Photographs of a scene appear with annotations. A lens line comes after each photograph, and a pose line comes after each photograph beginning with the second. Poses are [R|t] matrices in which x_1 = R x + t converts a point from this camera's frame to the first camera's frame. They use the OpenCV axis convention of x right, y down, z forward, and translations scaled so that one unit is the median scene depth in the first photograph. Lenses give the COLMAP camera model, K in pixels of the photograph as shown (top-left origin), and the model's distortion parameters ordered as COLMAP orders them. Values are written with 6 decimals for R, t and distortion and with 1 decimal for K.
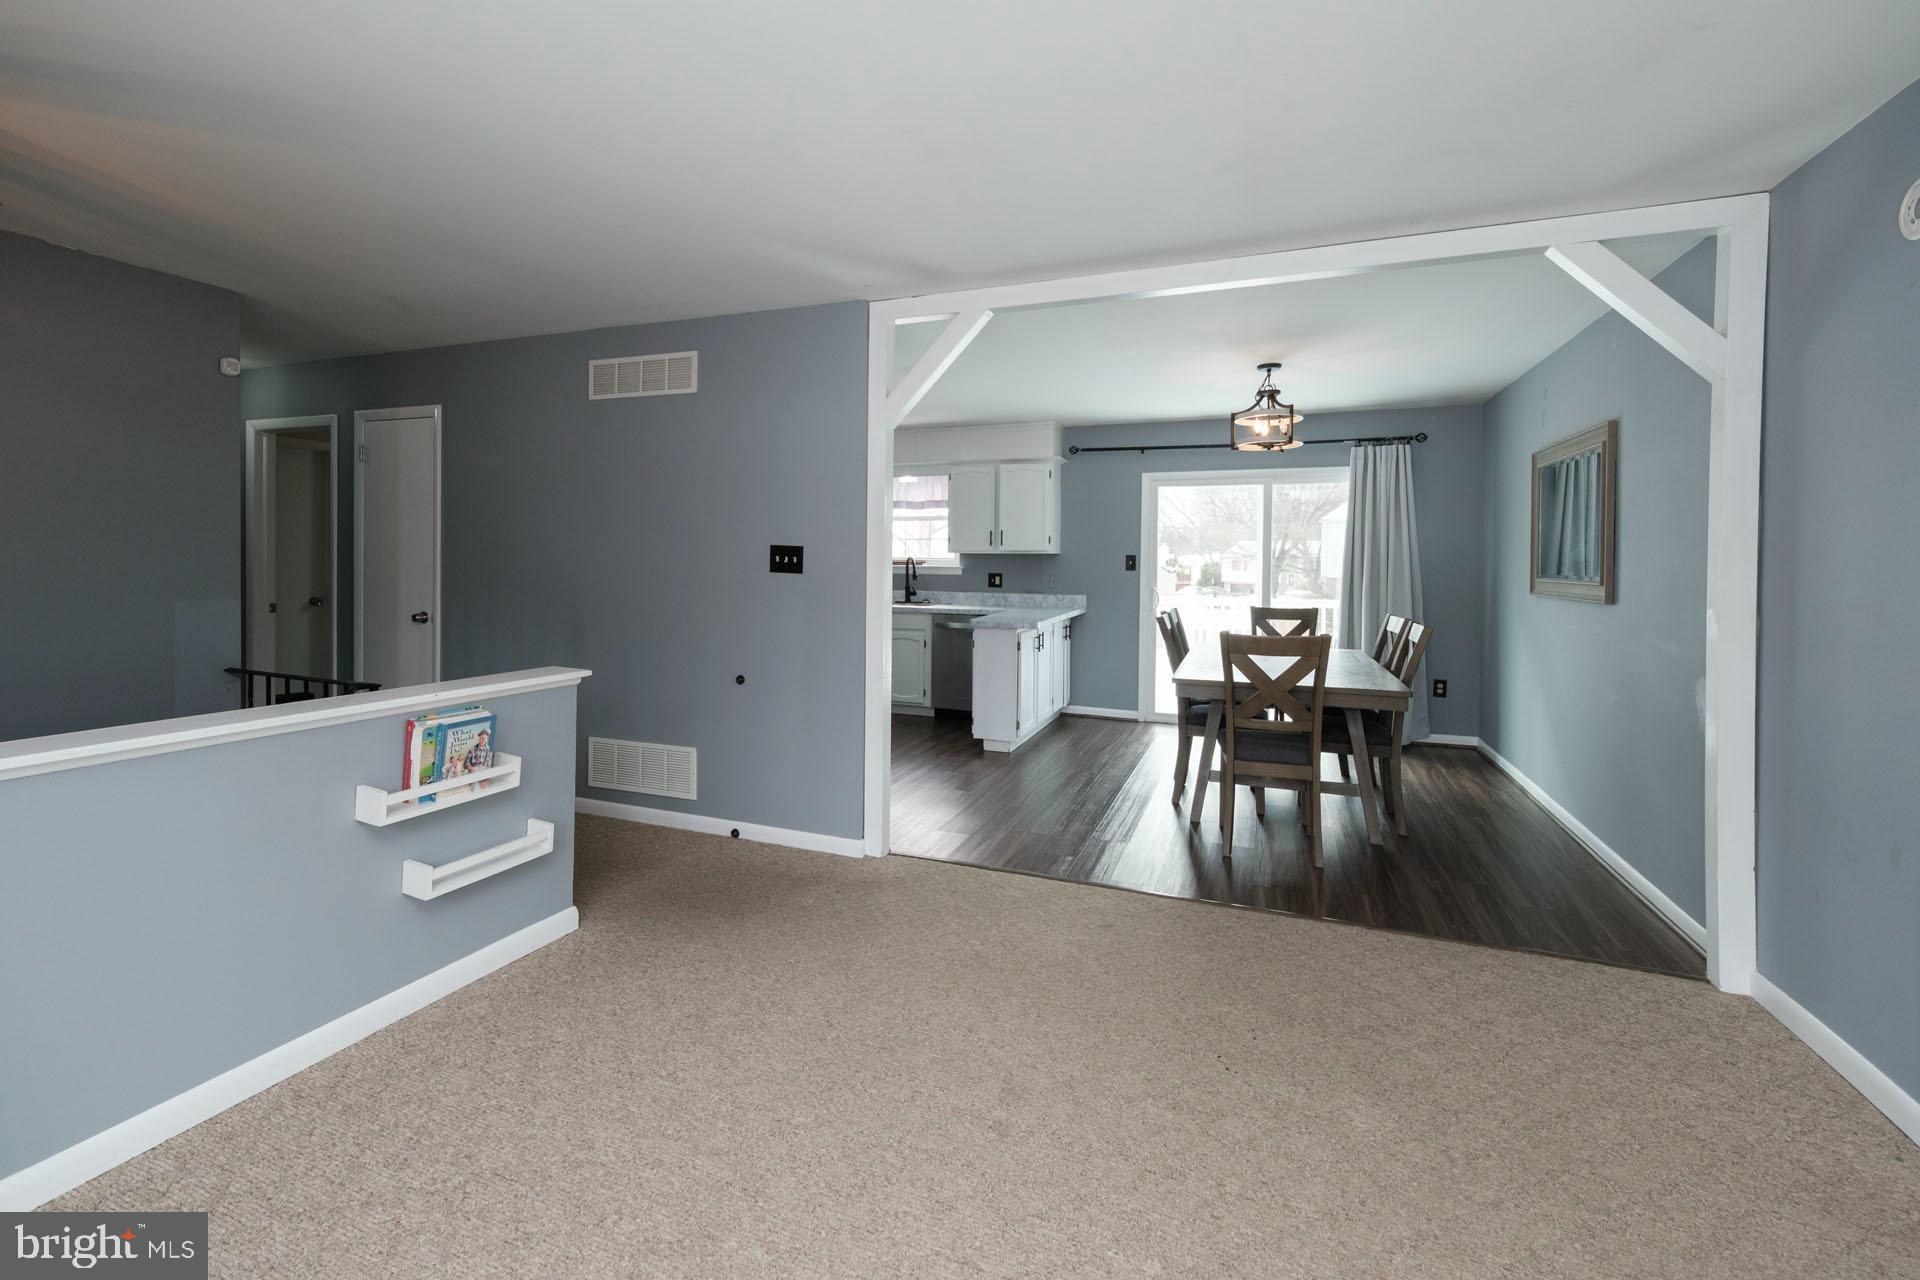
lens RADIAL K [[804.8, 0, 964.0], [0, 804.8, 569.0], [0, 0, 1]] dist [0.003225, 0.000218]
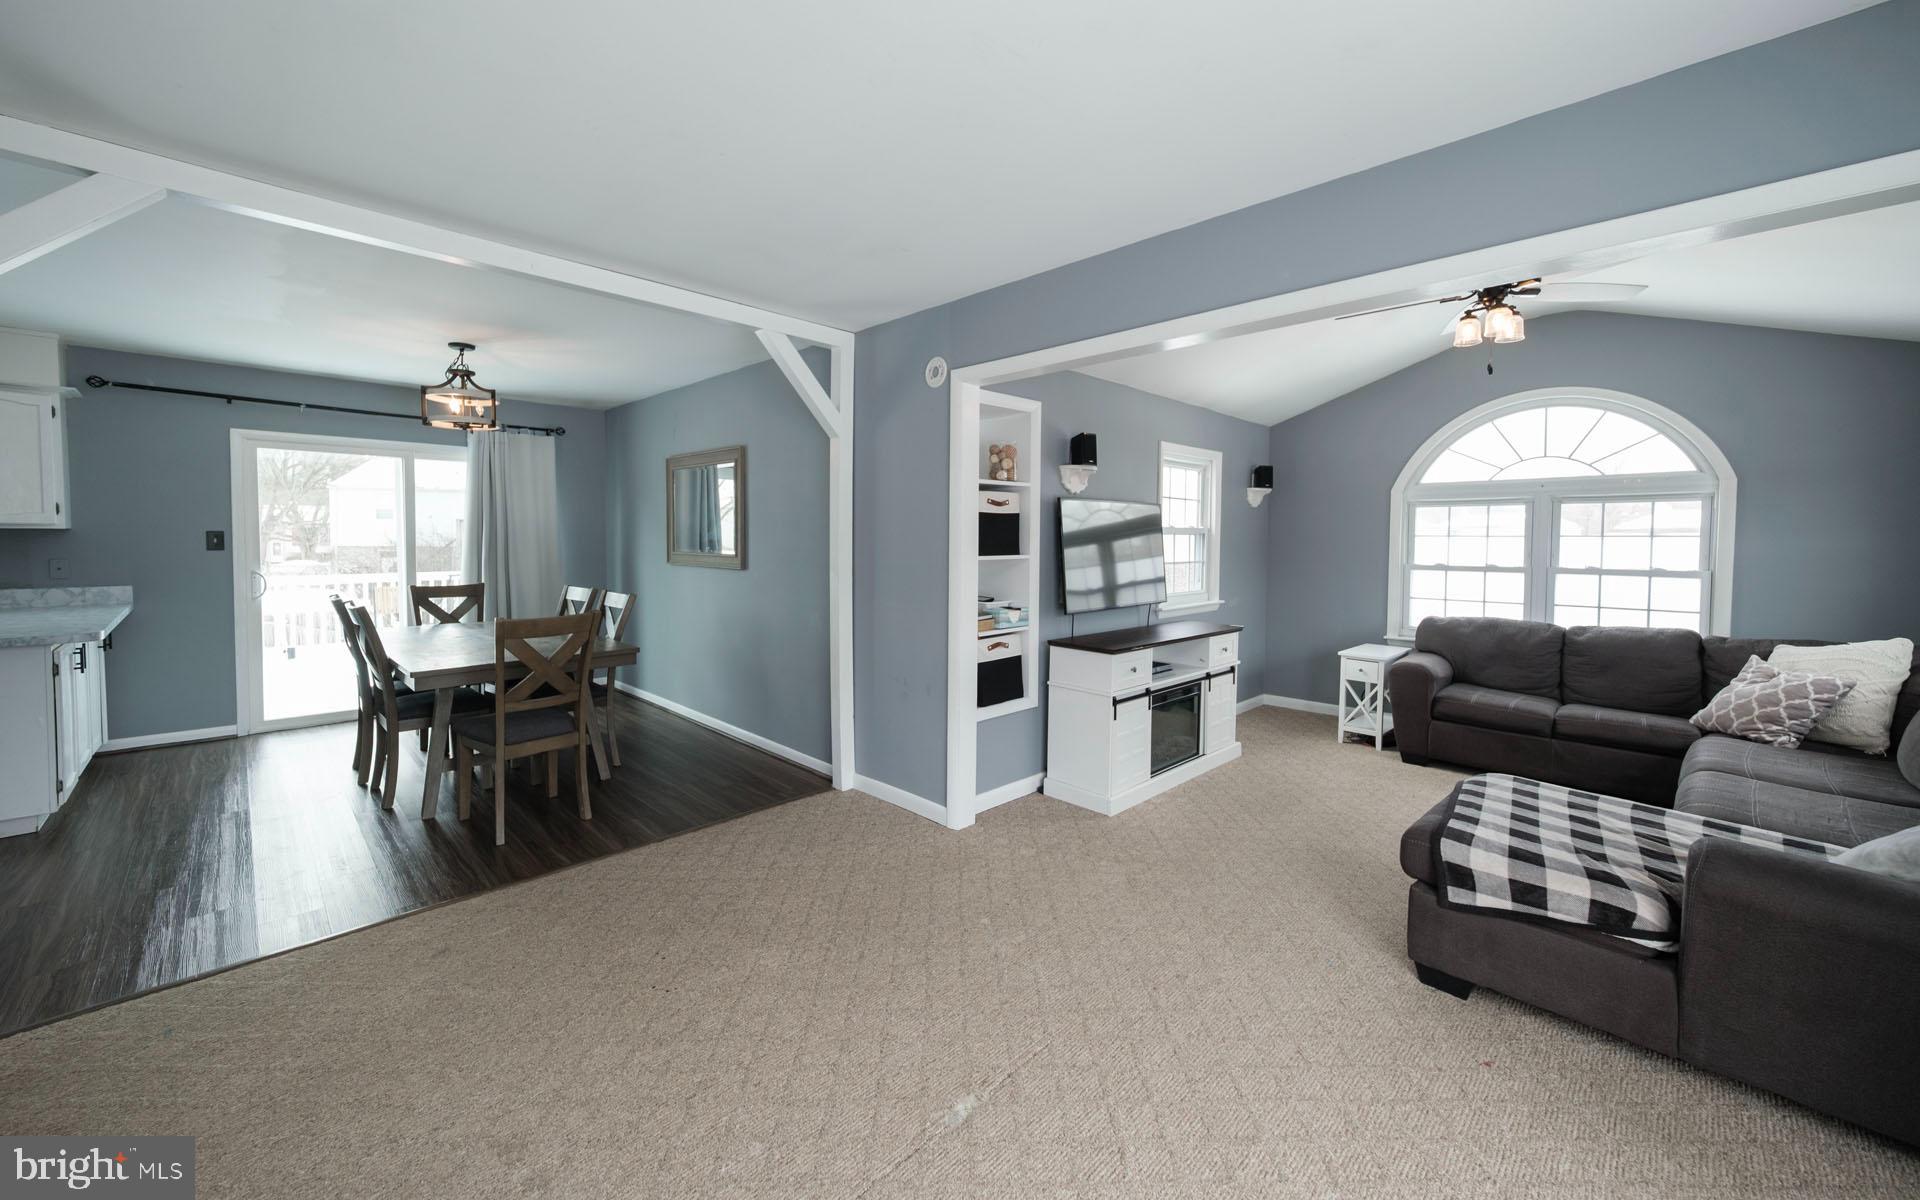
lens RADIAL K [[712.0, 0, 921.4], [0, 712.0, 565.6], [0, 0, 1]] dist [0.002536, 0.000014]
pose [[0.428272, -0.043868, 0.902584, -0.214967], [0.005456, 0.998928, 0.045962, -0.019661], [-0.903633, -0.014760, 0.428052, 0.121994]]
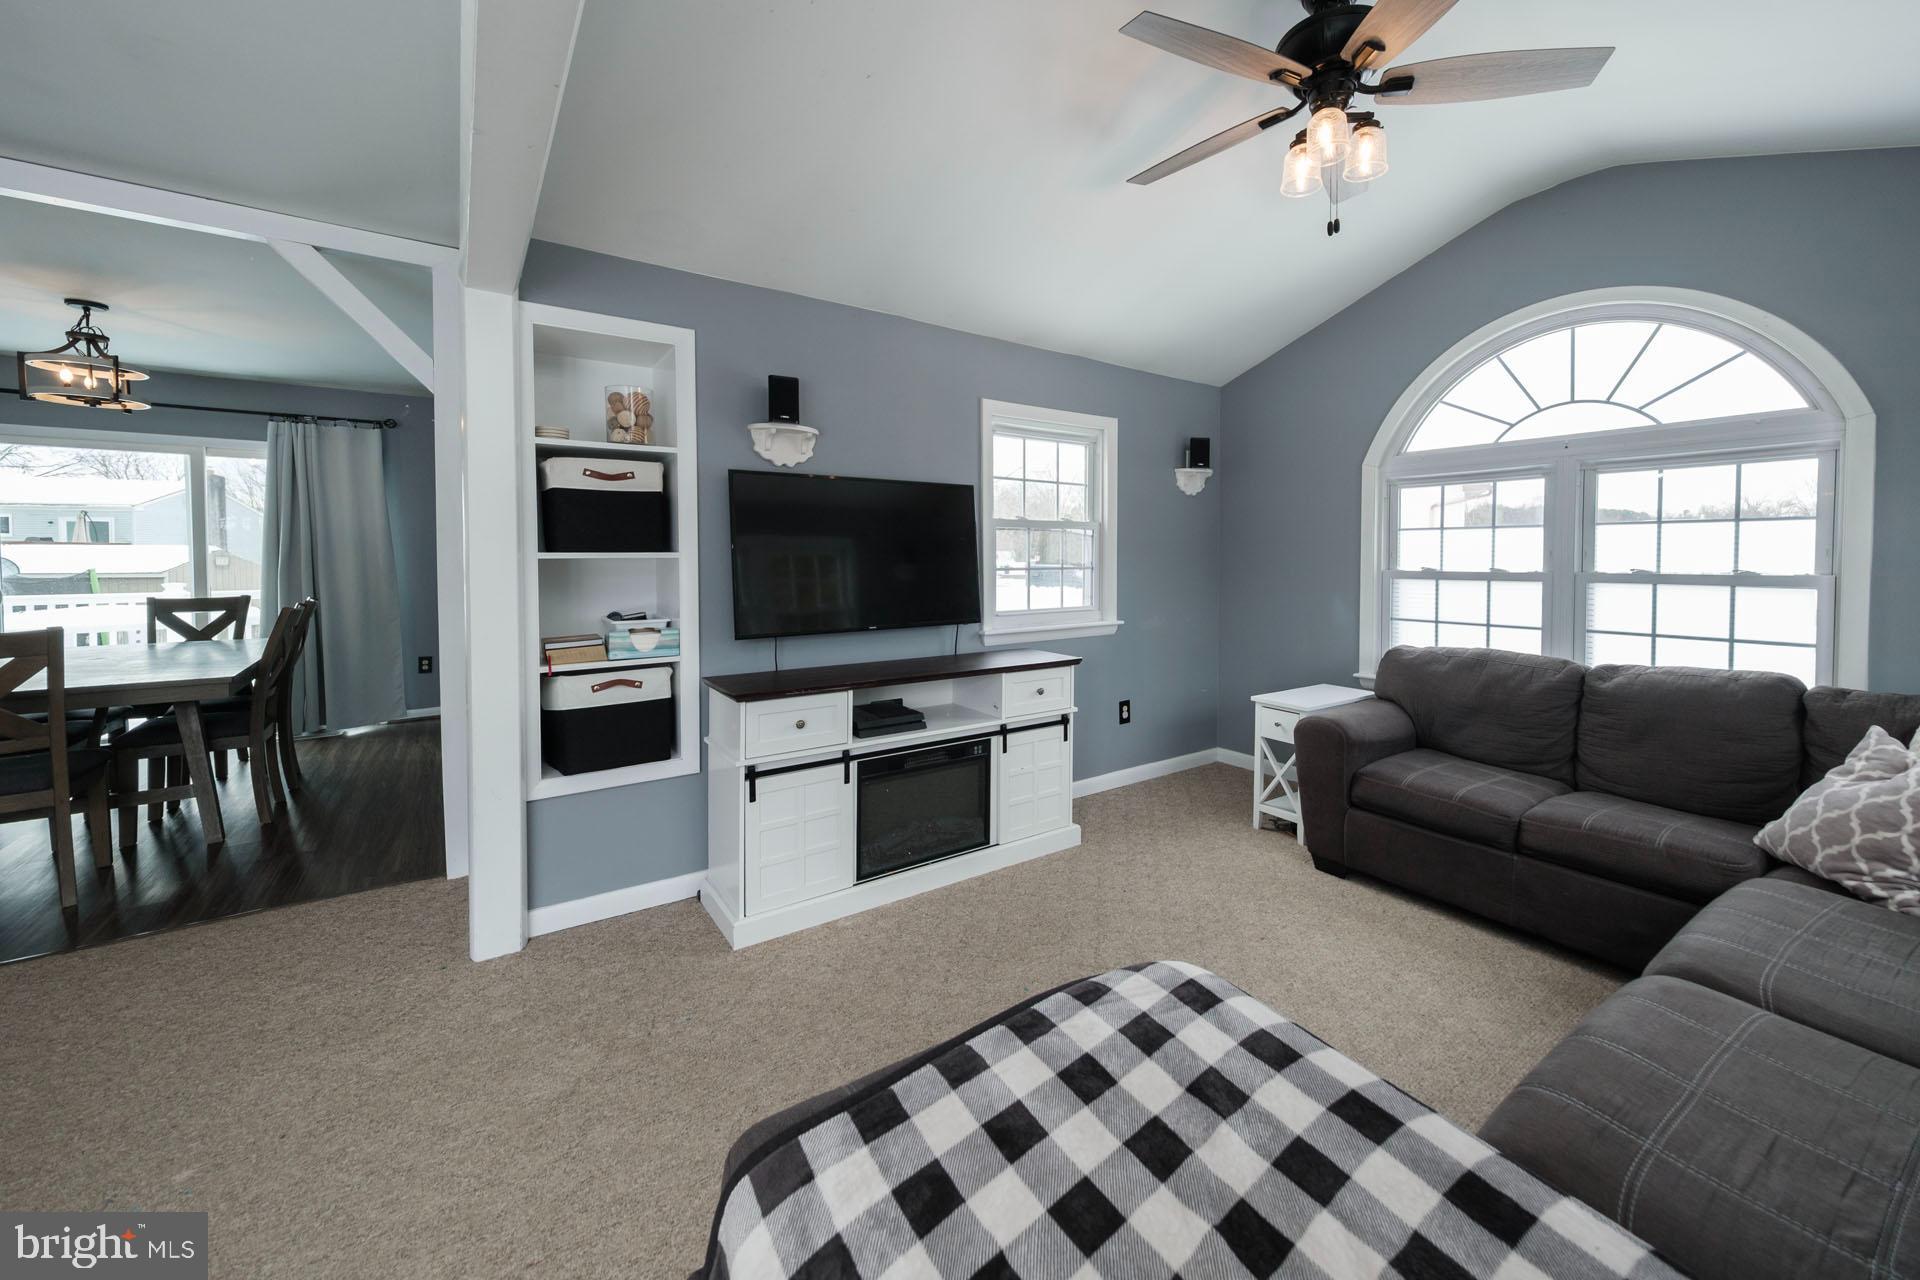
lens RADIAL K [[738.2, 0, 960.5], [0, 738.2, 577.9], [0, 0, 1]] dist [-0.000309, -0.000413]
pose [[0.547151, -0.036909, 0.836220, 0.264220], [0.011700, 0.999267, 0.036450, 0.011514], [-0.836952, -0.010159, 0.547182, -0.183029]]
